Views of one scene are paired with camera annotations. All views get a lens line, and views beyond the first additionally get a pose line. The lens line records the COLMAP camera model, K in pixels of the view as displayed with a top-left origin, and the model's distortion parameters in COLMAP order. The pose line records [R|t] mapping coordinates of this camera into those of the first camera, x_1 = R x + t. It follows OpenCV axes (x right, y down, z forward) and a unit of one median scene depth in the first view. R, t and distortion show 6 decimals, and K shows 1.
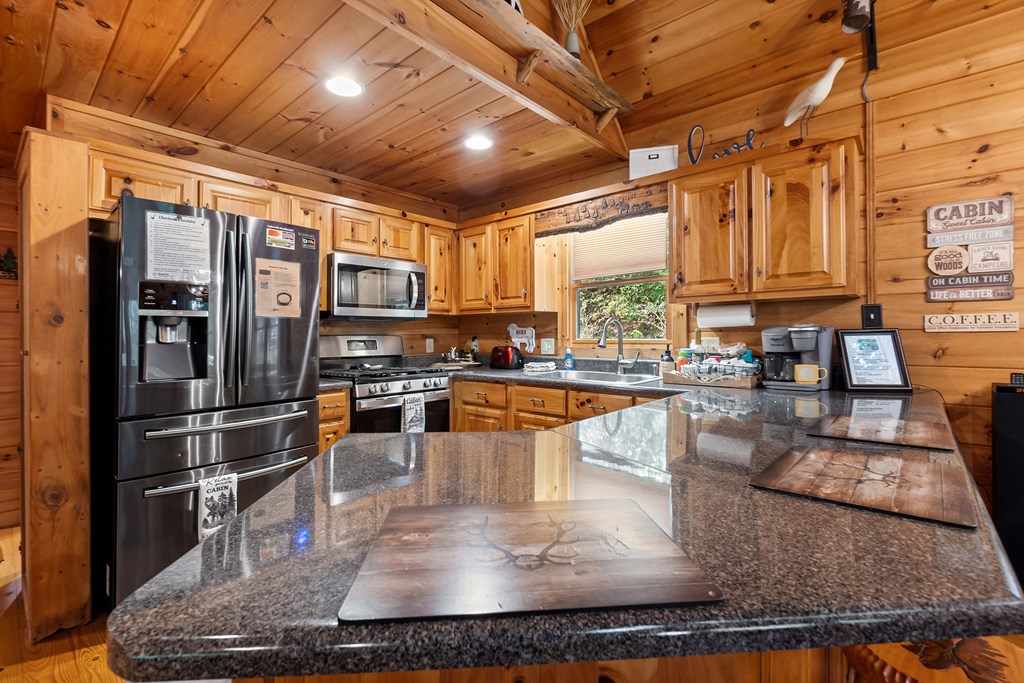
lens RADIAL K [[447.7, 0, 512.0], [0, 447.7, 328.2], [0, 0, 1]] dist [0.000511, 0.000634]
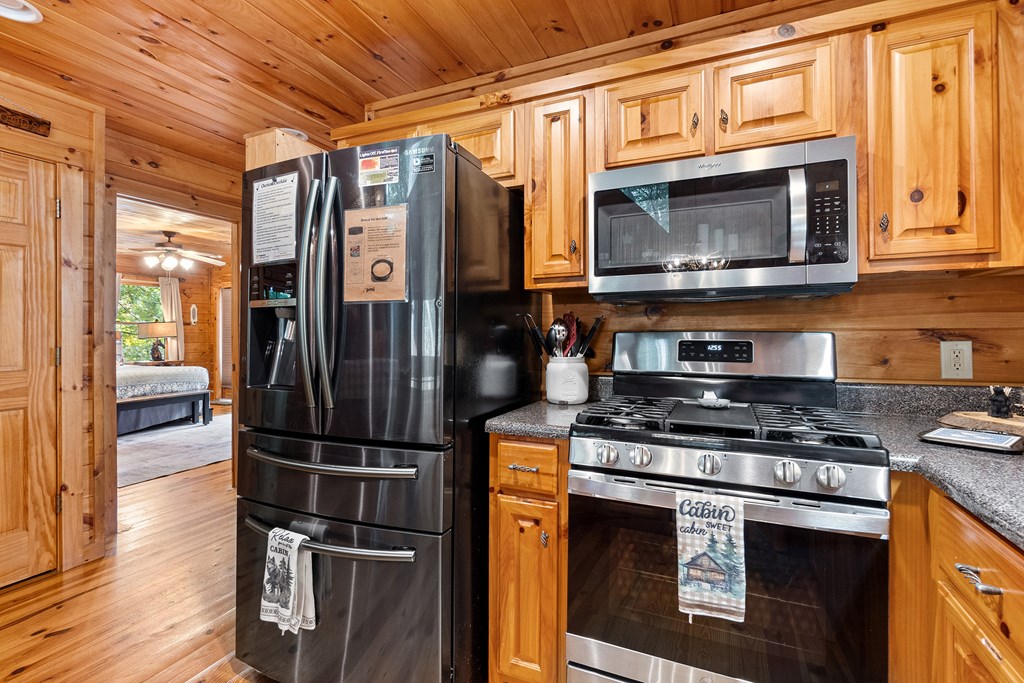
lens RADIAL K [[468.0, 0, 516.0], [0, 468.0, 329.1], [0, 0, 1]] dist [-0.002247, -0.000125]
pose [[0.296283, -0.000374, -0.955100, 0.102049], [0.014503, 0.999886, 0.004108, 0.009427], [0.954990, -0.015068, 0.296254, 0.755819]]
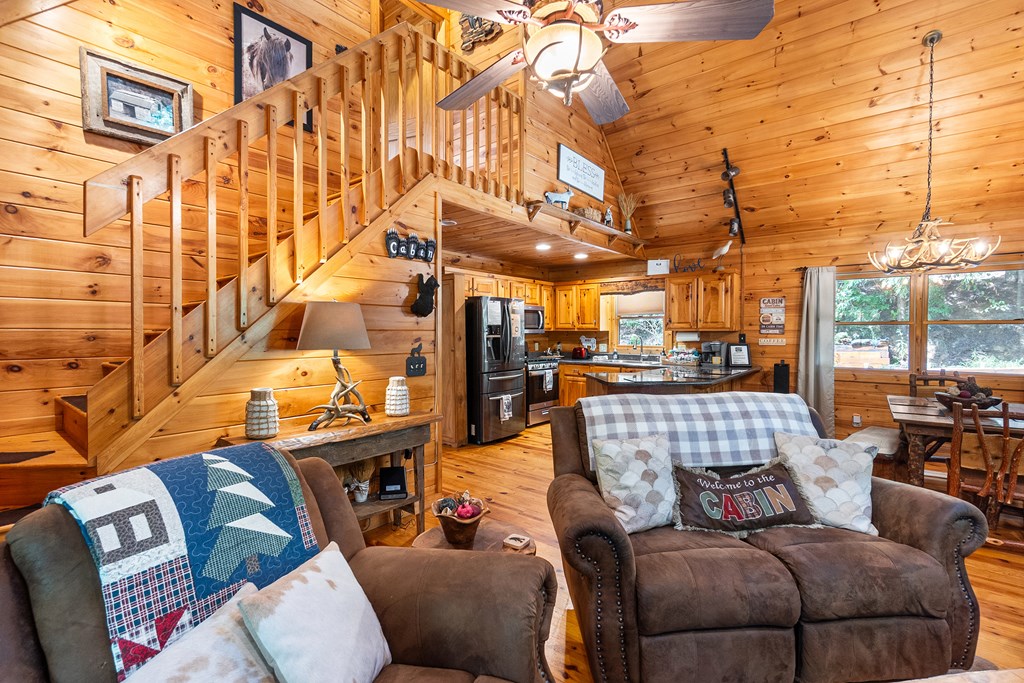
lens RADIAL K [[468.0, 0, 516.0], [0, 468.0, 329.1], [0, 0, 1]] dist [-0.002247, -0.000125]
pose [[0.998525, 0.010949, 0.053177, -0.513920], [-0.011537, 0.999876, 0.010757, -0.074711], [-0.053053, -0.011355, 0.998527, -1.294907]]
